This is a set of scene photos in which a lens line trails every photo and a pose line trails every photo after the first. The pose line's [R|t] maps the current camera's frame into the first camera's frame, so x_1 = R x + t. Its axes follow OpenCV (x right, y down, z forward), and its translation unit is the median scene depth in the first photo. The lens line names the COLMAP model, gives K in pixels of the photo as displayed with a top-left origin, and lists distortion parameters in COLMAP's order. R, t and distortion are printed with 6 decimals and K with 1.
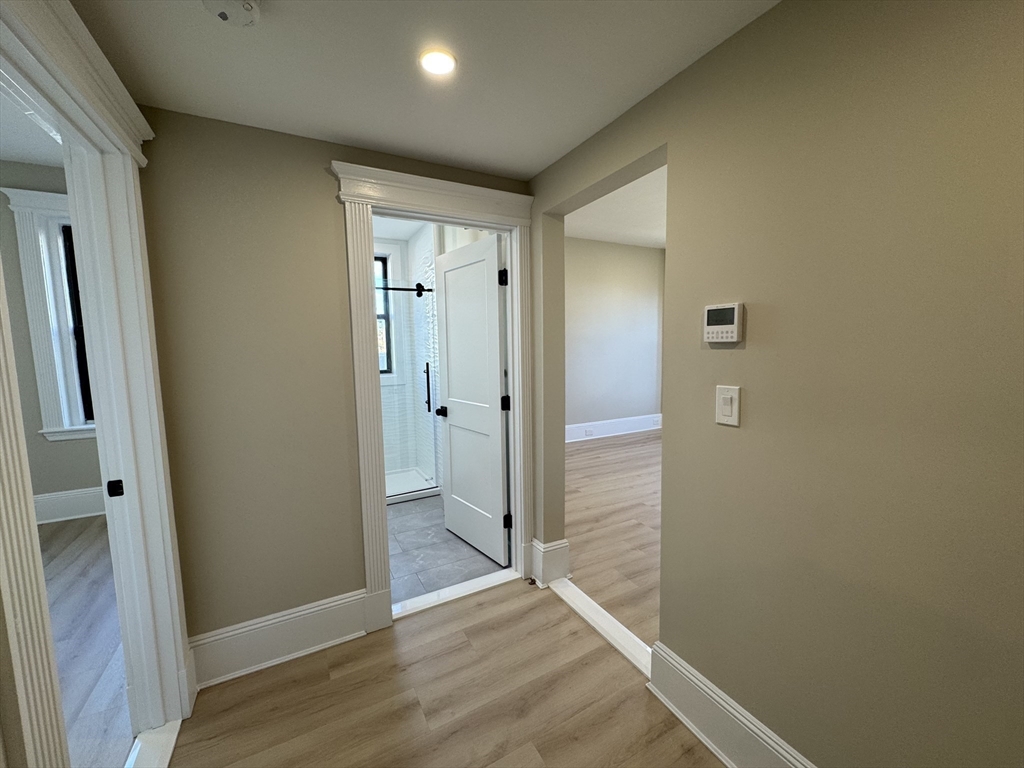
lens RADIAL K [[408.8, 0, 513.8], [0, 408.8, 384.4], [0, 0, 1]] dist [-0.001664, -0.000243]
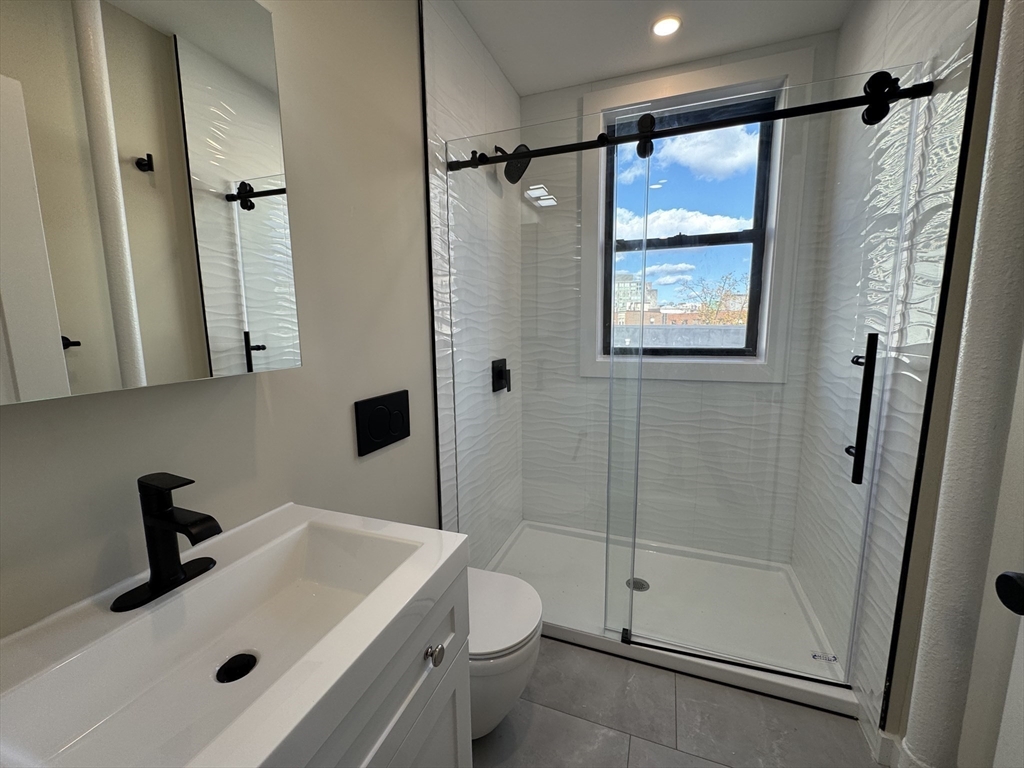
lens RADIAL K [[408.8, 0, 513.4], [0, 408.8, 381.9], [0, 0, 1]] dist [-0.001664, -0.000243]
pose [[0.659466, 0.117018, -0.742570, -0.147987], [-0.075466, 0.993125, 0.089482, -0.021985], [0.747936, -0.002972, 0.663764, 0.548076]]
